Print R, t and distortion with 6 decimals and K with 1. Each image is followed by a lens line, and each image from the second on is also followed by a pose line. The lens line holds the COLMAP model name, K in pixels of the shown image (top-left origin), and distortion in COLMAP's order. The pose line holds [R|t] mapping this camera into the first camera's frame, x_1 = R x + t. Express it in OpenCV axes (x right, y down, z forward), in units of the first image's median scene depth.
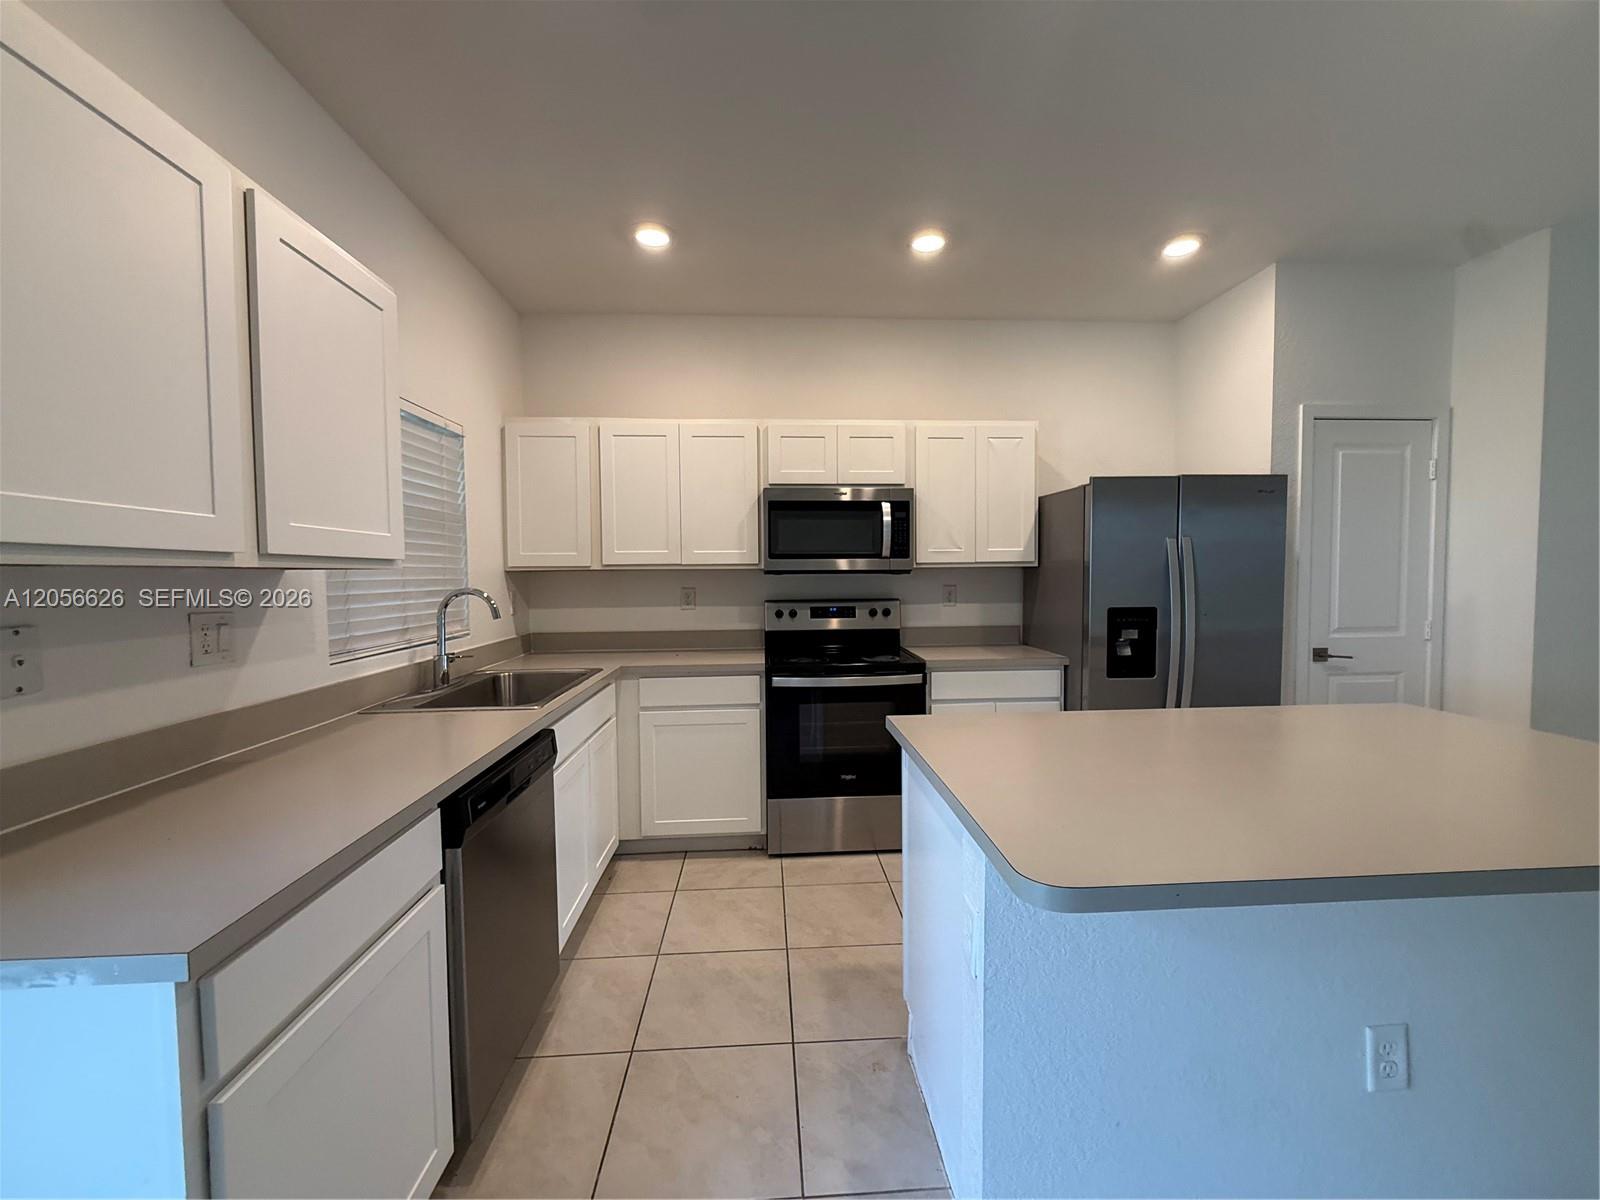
lens RADIAL K [[638.6, 0, 802.0], [0, 638.6, 602.6], [0, 0, 1]] dist [0.001357, 0.000307]
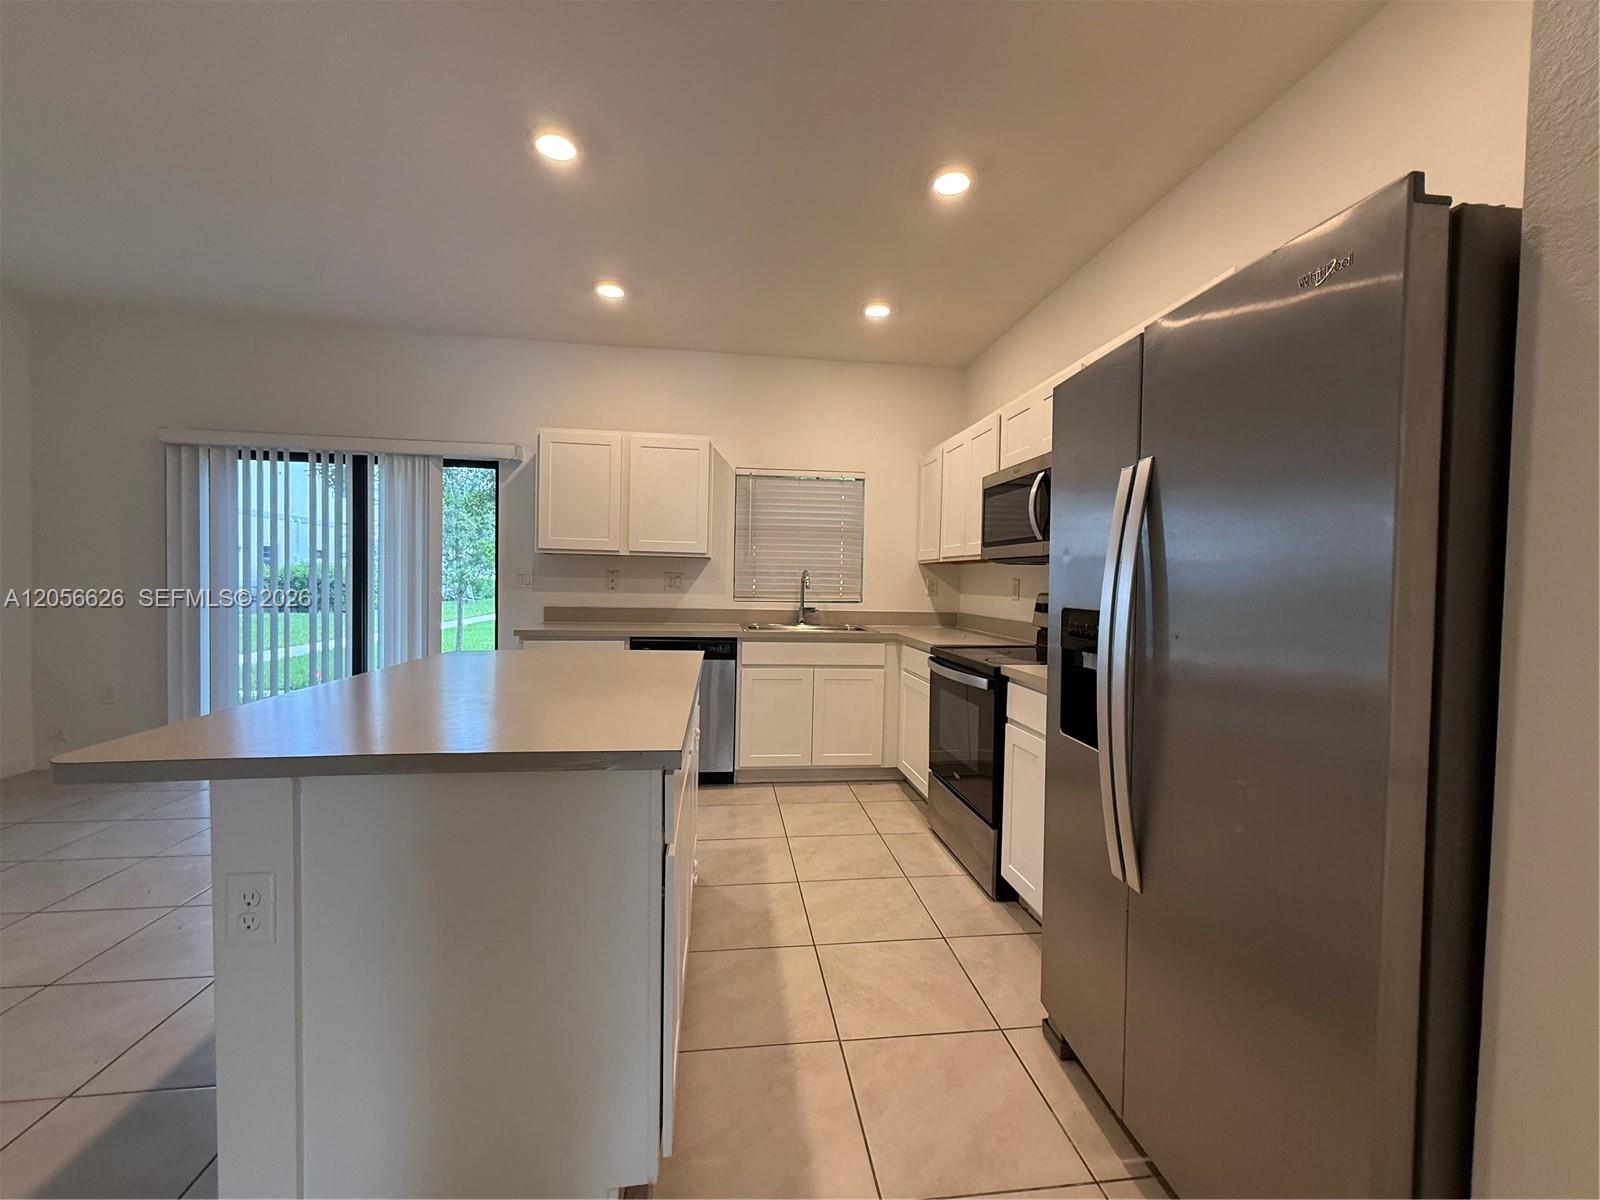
lens RADIAL K [[638.6, 0, 804.3], [0, 638.6, 593.9], [0, 0, 1]] dist [0.001357, 0.000307]
pose [[0.075641, 0.032824, -0.996595, 1.169543], [-0.070046, 0.997164, 0.027526, -0.006238], [0.994672, 0.067725, 0.077726, 0.809073]]
